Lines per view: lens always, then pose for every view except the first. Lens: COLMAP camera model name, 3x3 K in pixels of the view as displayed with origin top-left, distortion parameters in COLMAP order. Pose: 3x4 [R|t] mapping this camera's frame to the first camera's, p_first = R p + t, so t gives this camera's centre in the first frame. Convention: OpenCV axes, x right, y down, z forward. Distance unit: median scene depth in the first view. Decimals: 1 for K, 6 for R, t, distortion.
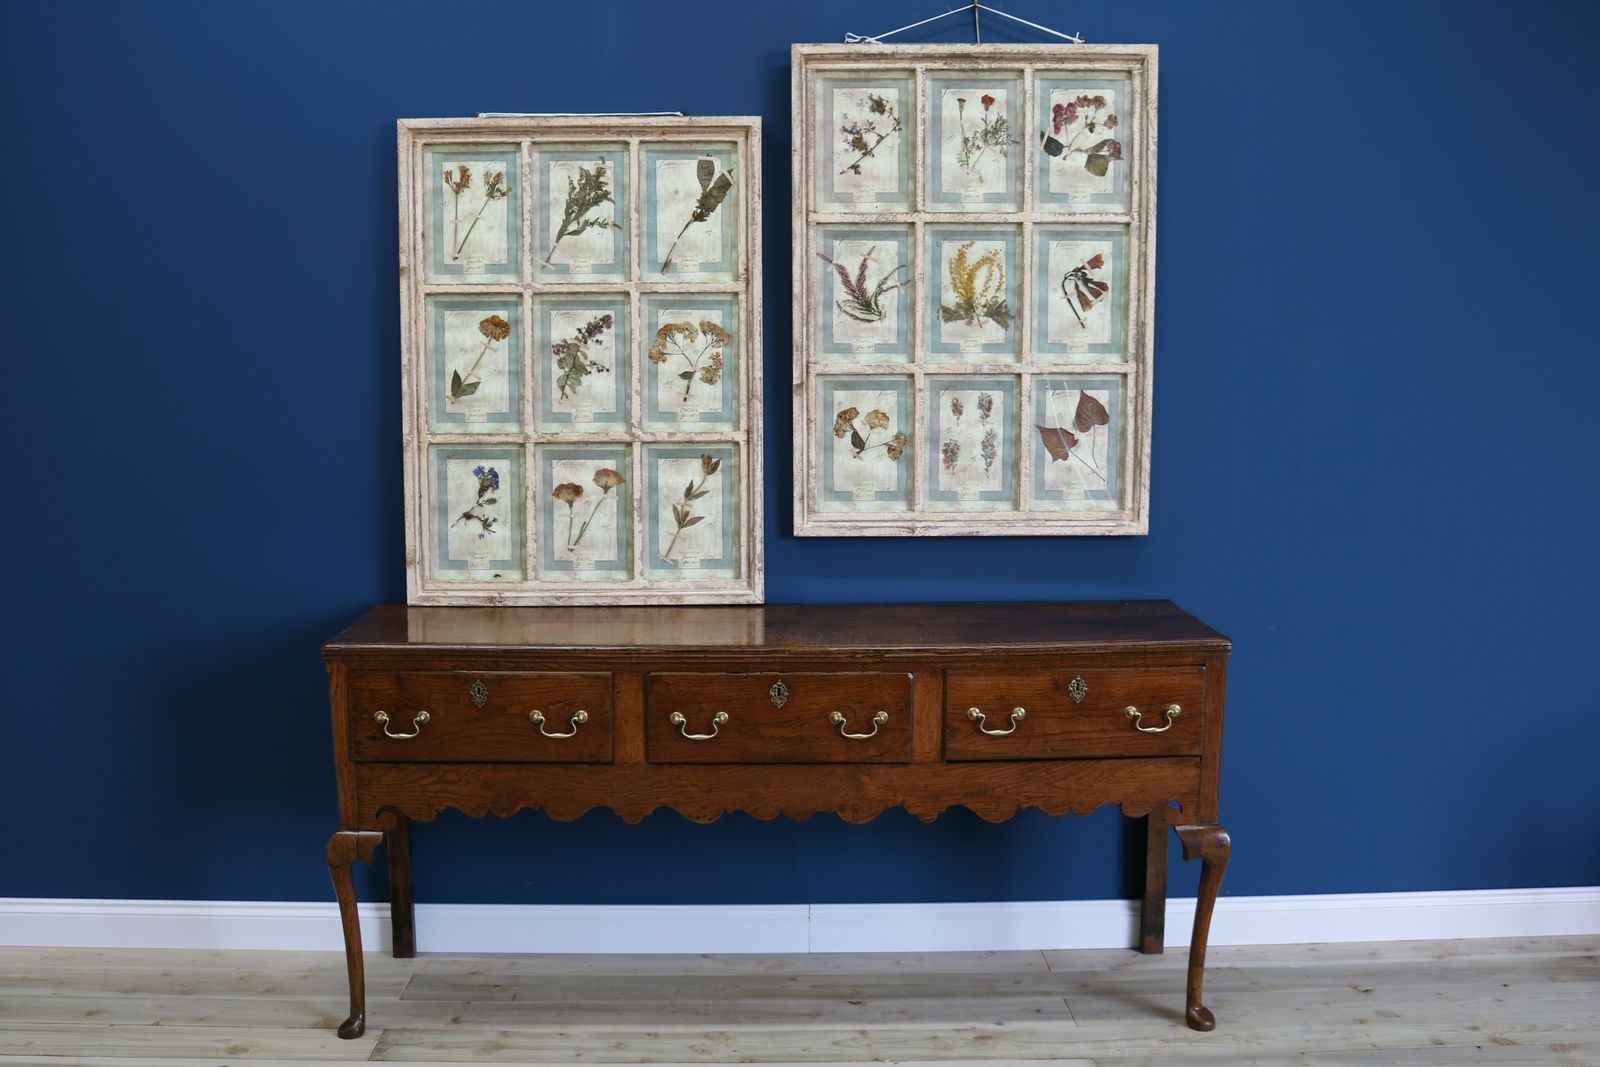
lens RADIAL K [[1534.5, 0, 766.4], [0, 1534.5, 555.2], [0, 0, 1]] dist [-0.150105, 0.119343]
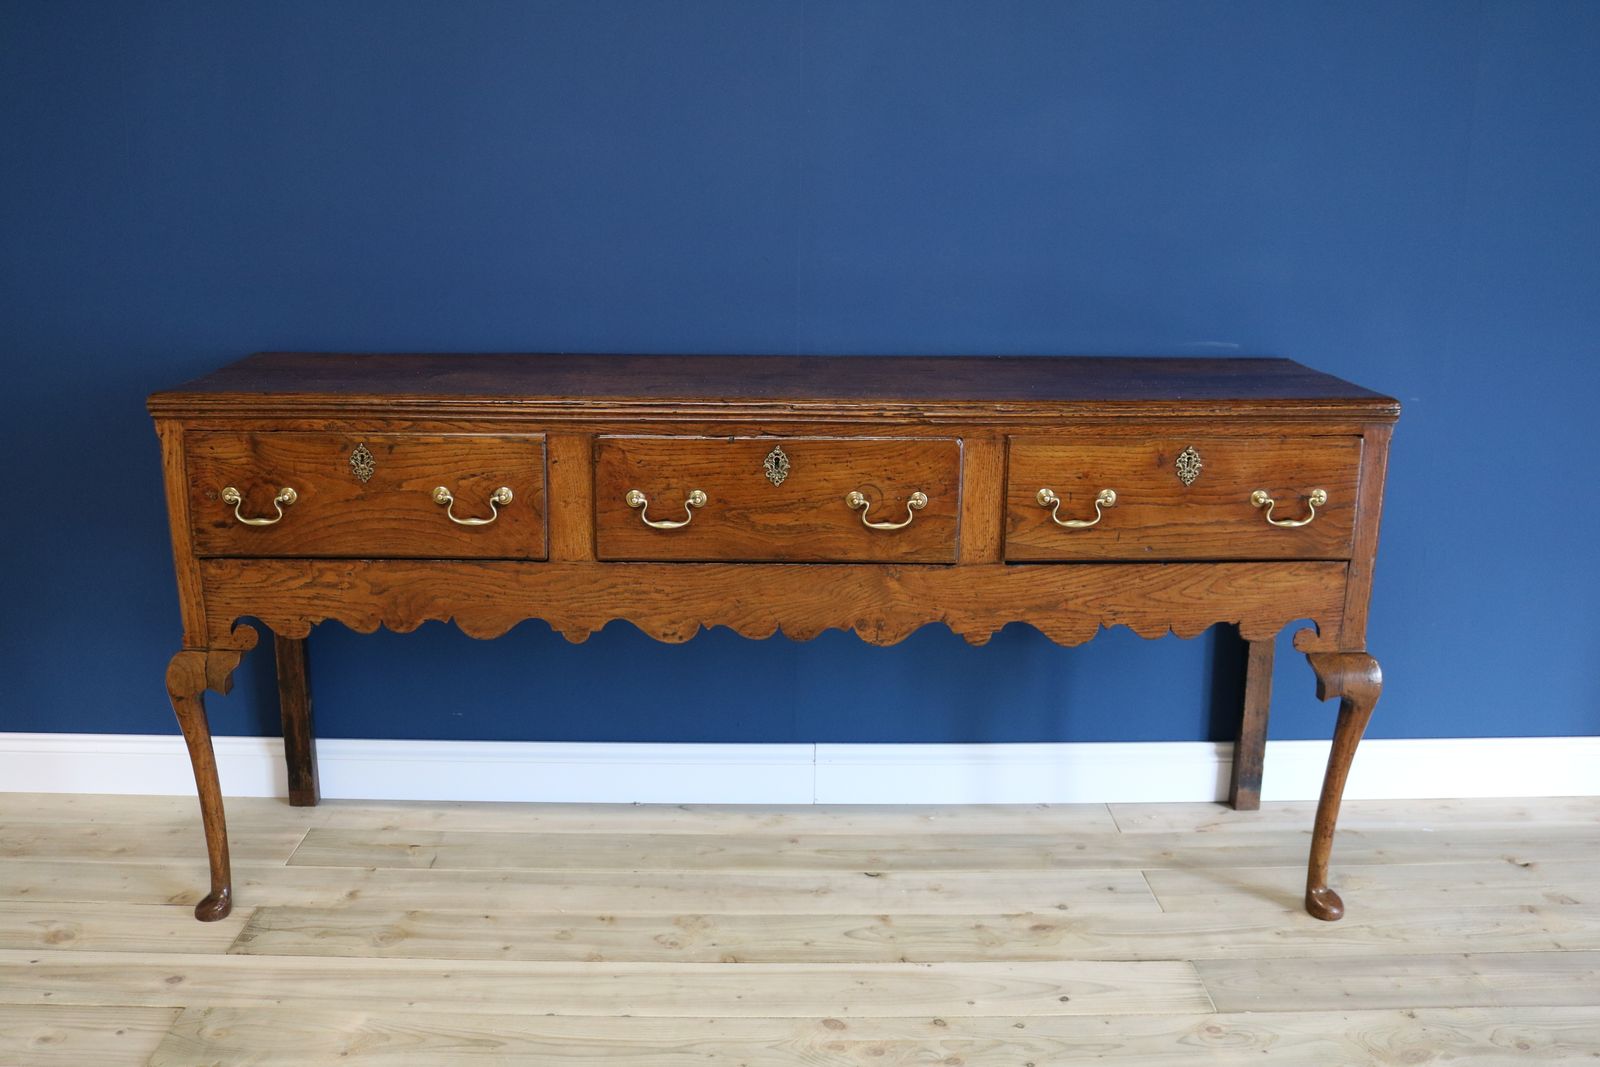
lens RADIAL K [[1436.5, 0, 776.5], [0, 1436.5, 533.9], [0, 0, 1]] dist [-0.150624, 0.129330]
pose [[0.999955, 0.009405, 0.001226, 0.007444], [-0.009482, 0.994158, 0.107514, 0.049119], [-0.000208, -0.107520, 0.994203, 0.321767]]
